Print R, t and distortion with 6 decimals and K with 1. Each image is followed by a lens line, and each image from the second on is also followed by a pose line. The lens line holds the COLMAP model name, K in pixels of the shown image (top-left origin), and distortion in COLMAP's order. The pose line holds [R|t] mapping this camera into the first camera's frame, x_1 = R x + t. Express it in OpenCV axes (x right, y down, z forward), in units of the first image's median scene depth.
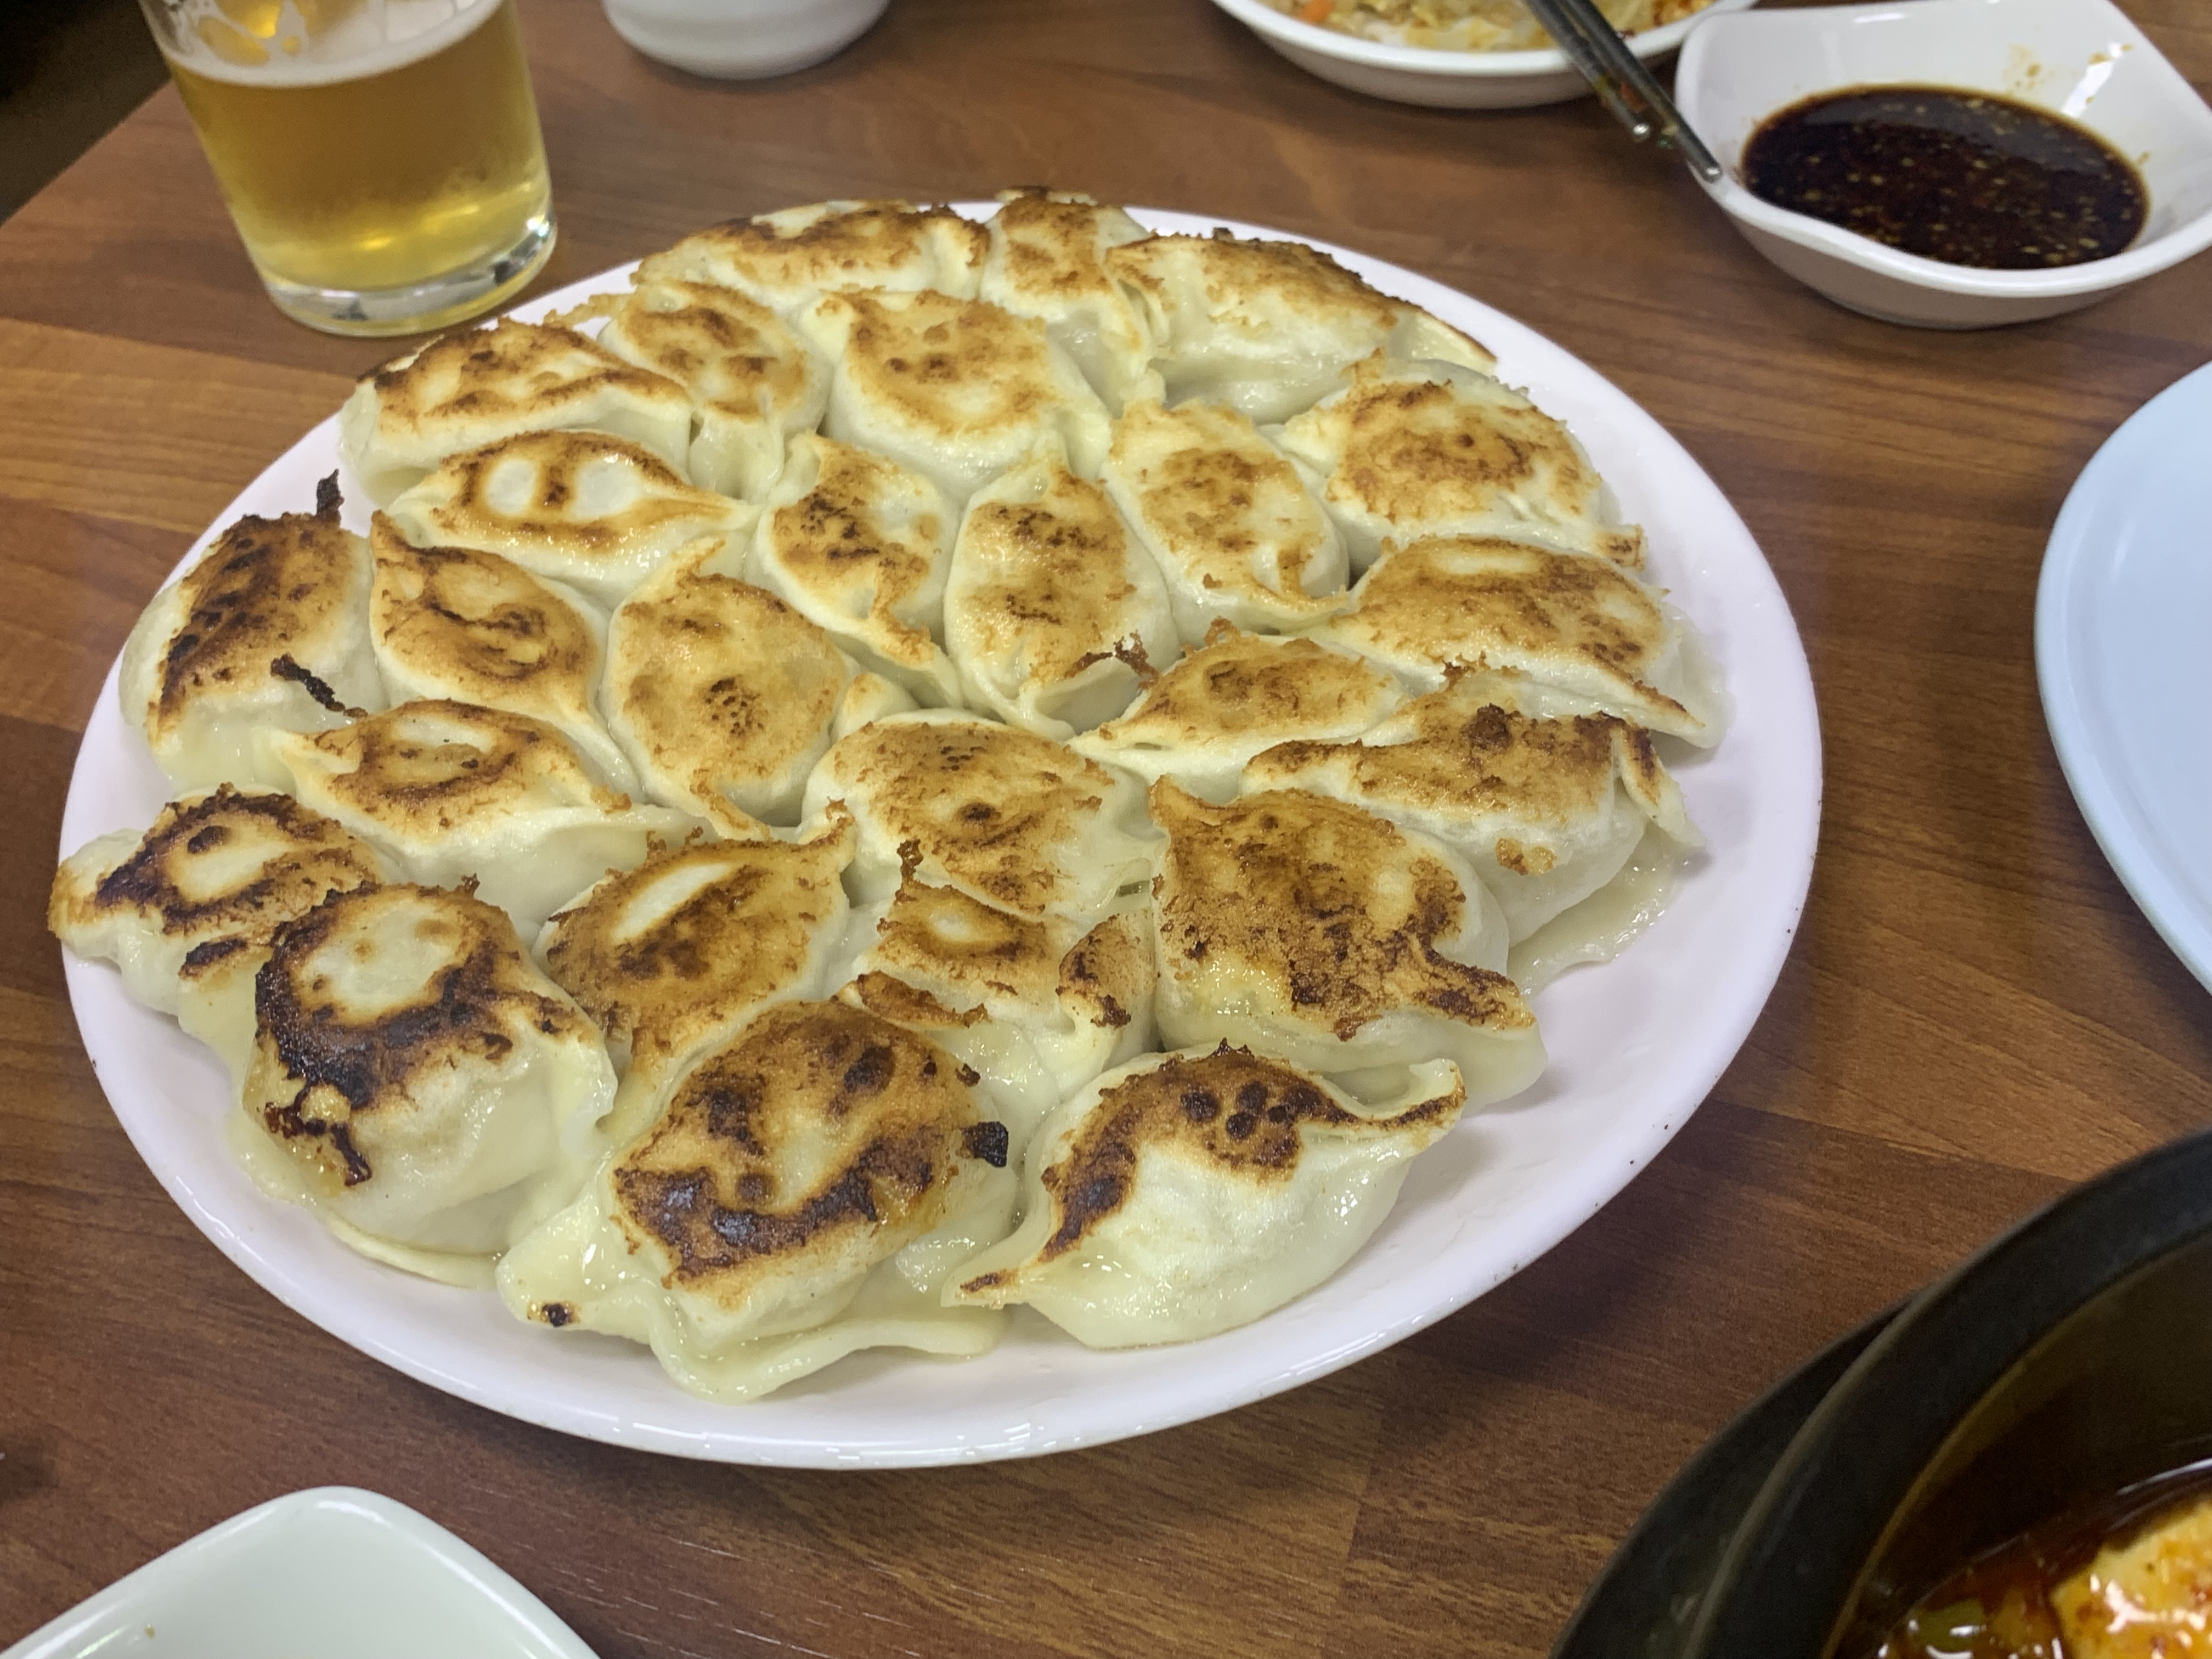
lens RADIAL K [[2140.2, 0, 1106.0], [0, 2140.2, 829.5], [0, 0, 1]] dist [0.081459, -0.262003]
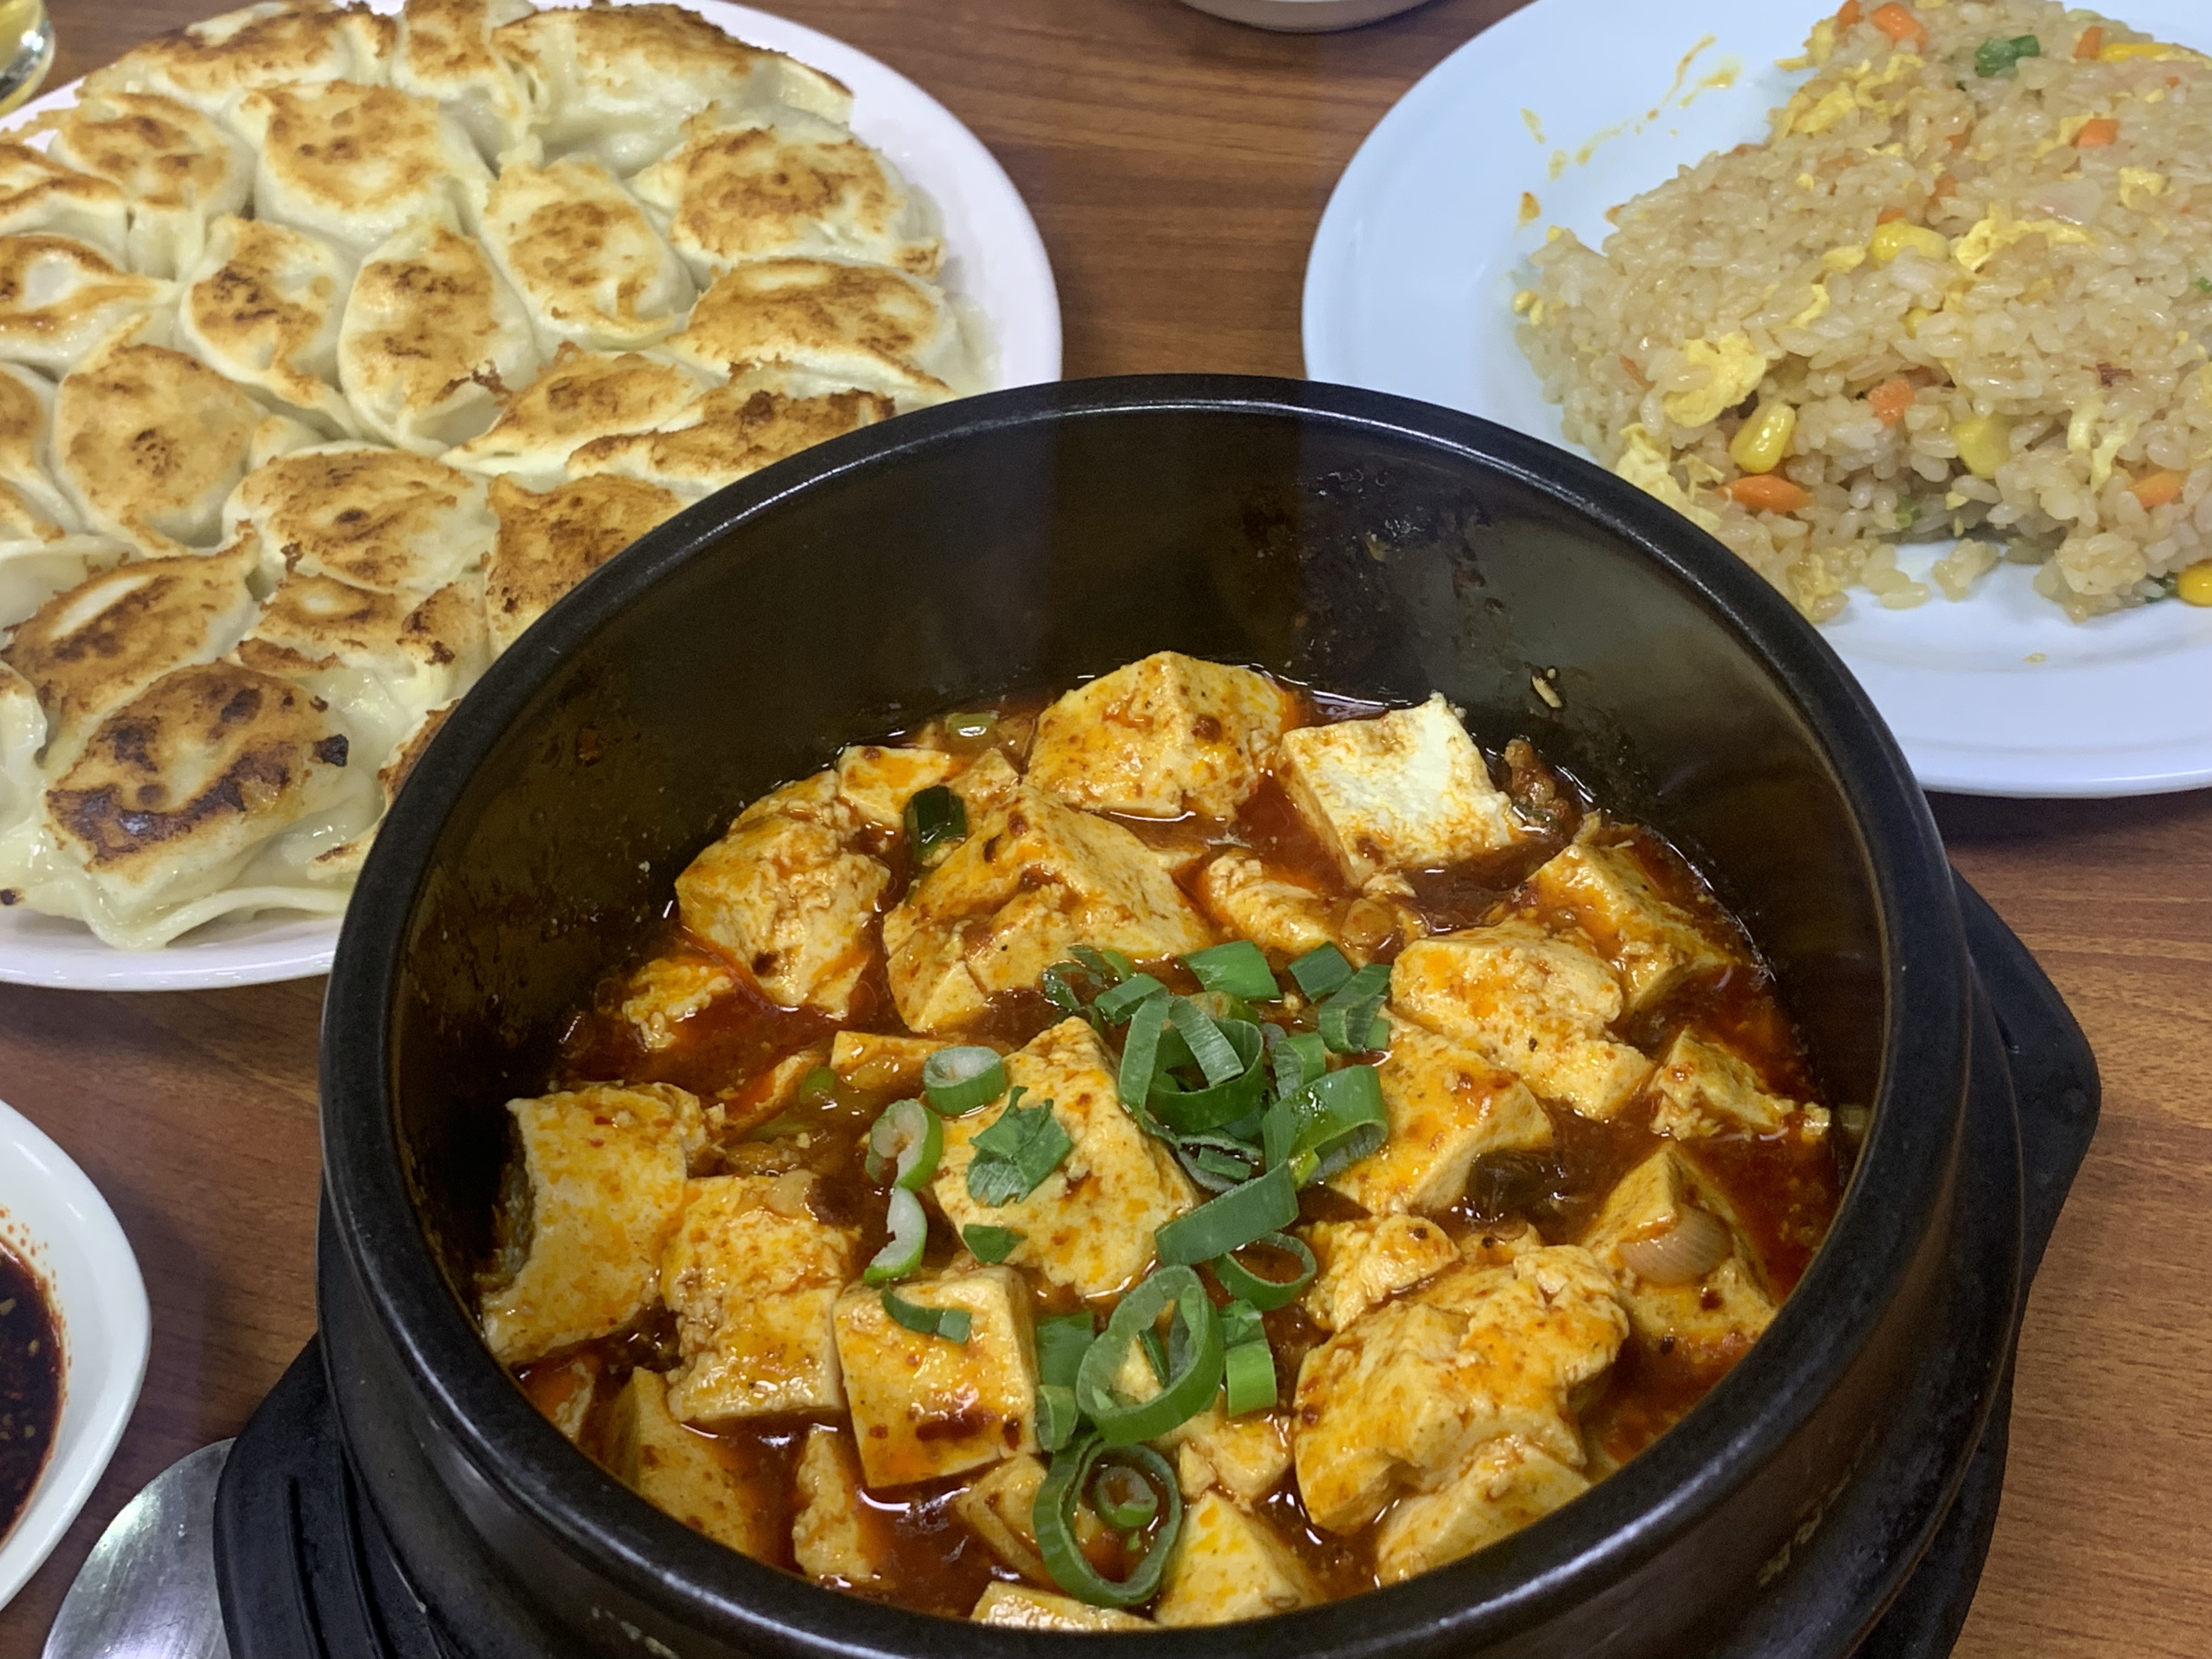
lens RADIAL K [[2891.1, 0, 1106.0], [0, 2891.1, 829.5], [0, 0, 1]] dist [0.046695, -0.226474]
pose [[0.996200, -0.086634, 0.008928, 0.317167], [0.086282, 0.995680, 0.034297, 0.140857], [-0.011860, -0.033397, 0.999372, -0.615760]]
